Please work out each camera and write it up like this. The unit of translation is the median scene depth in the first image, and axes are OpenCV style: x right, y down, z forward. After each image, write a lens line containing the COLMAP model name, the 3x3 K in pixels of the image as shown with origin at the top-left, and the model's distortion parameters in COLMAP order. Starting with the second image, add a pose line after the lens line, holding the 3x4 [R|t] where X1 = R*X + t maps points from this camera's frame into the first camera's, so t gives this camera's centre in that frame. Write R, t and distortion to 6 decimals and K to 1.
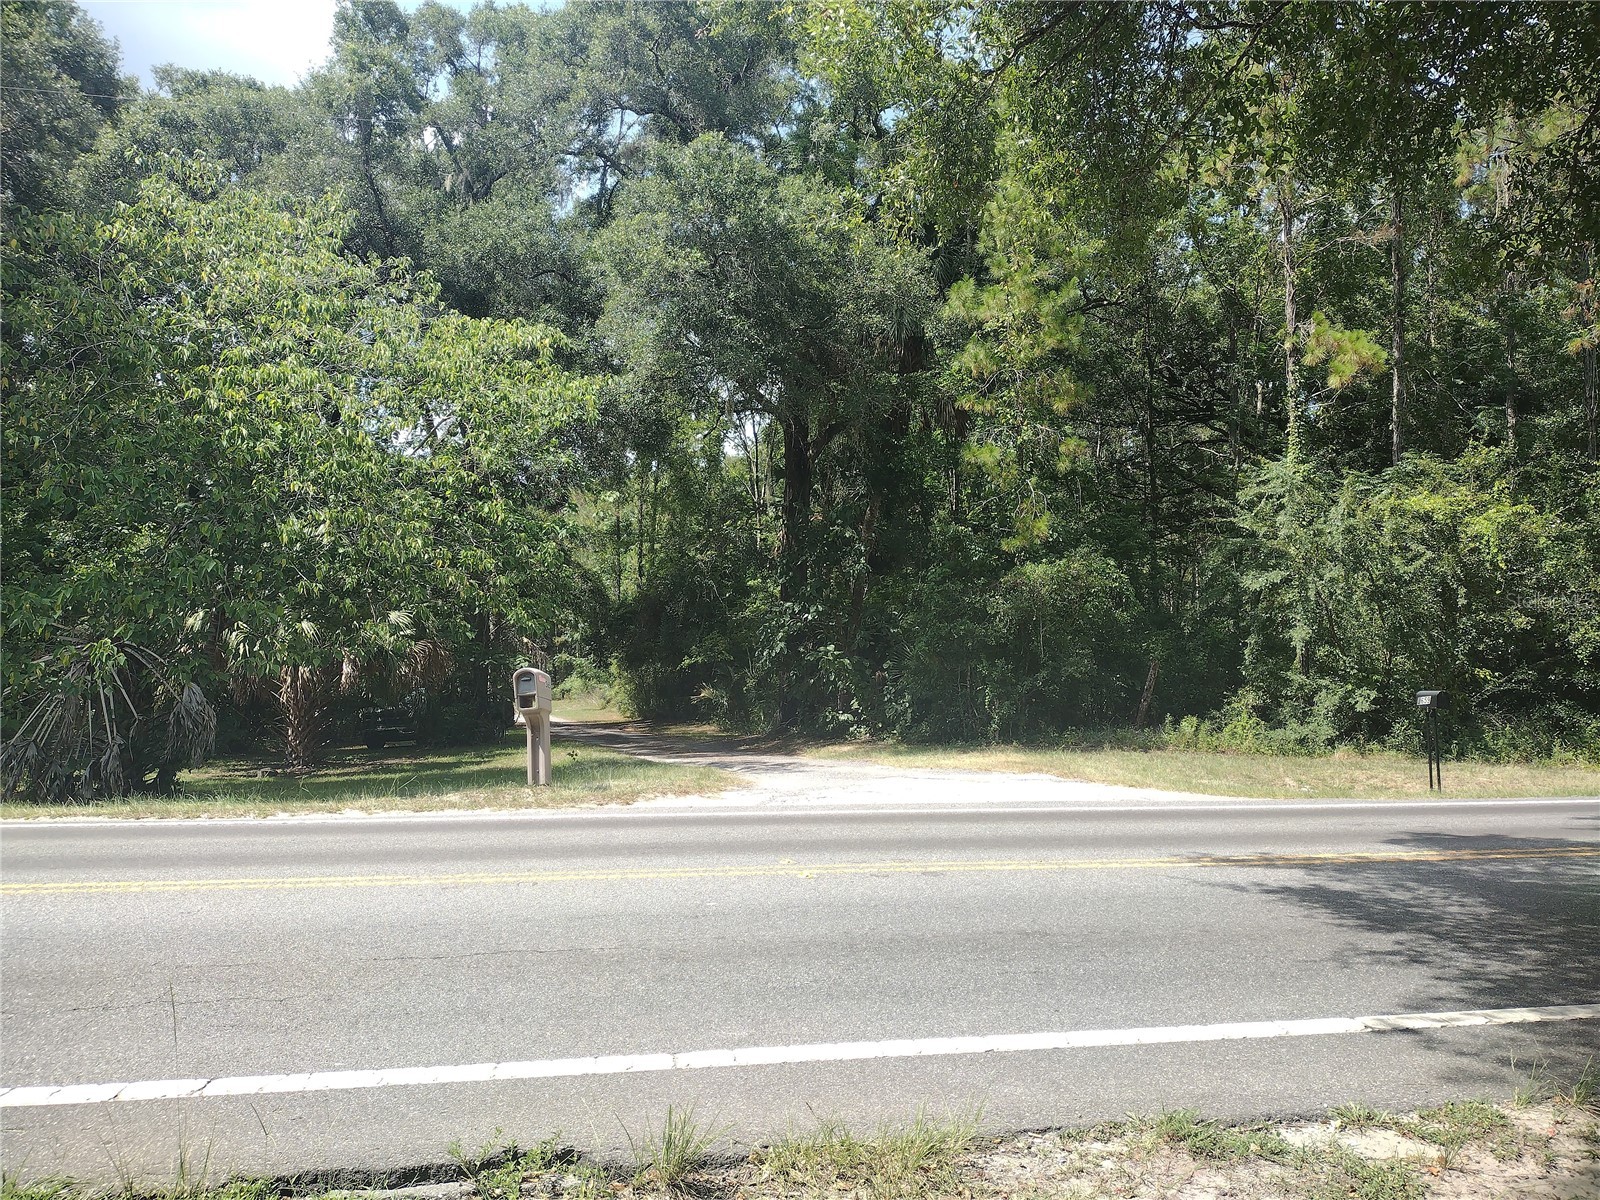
lens RADIAL K [[1184.2, 0, 800.0], [0, 1184.2, 600.0], [0, 0, 1]] dist [0.064940, -0.115439]
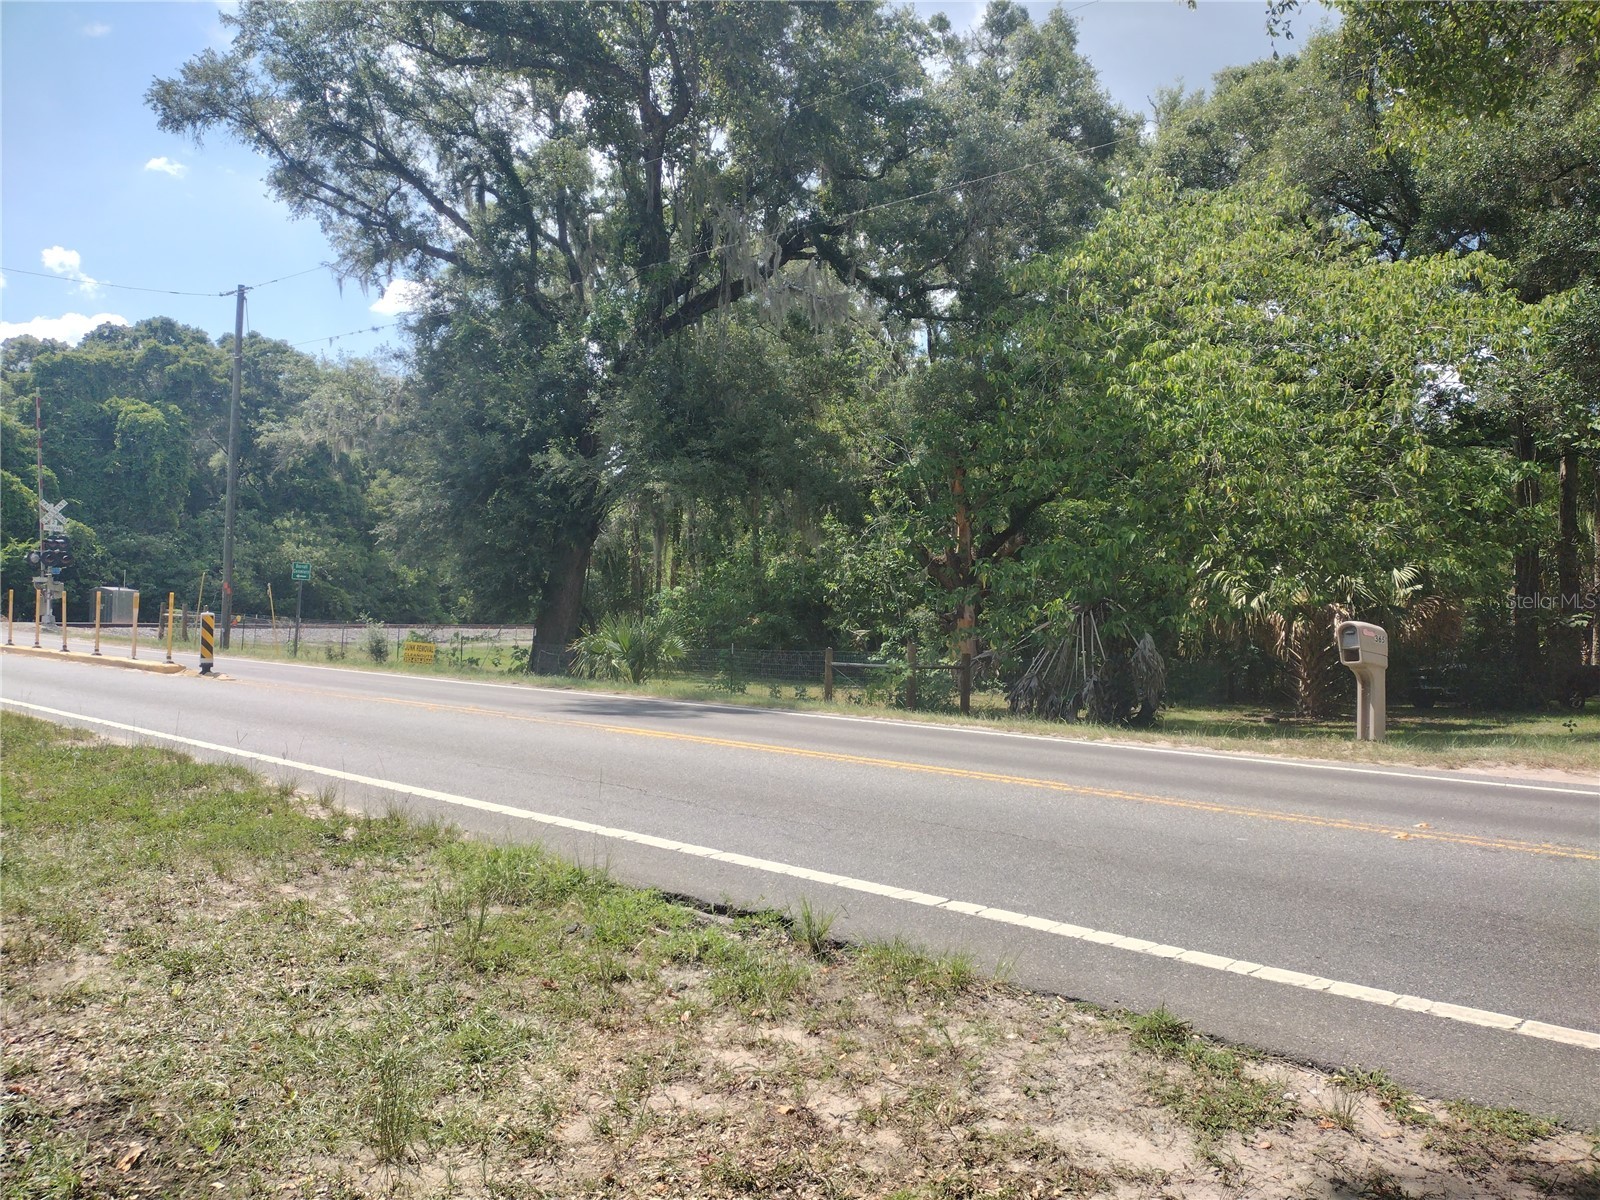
lens RADIAL K [[1184.2, 0, 800.0], [0, 1184.2, 600.0], [0, 0, 1]] dist [0.064940, -0.115439]
pose [[0.604459, -0.004253, -0.796625, 0.247082], [0.032205, 0.999299, 0.019101, 0.004007], [0.795985, -0.037201, 0.604172, 0.021991]]
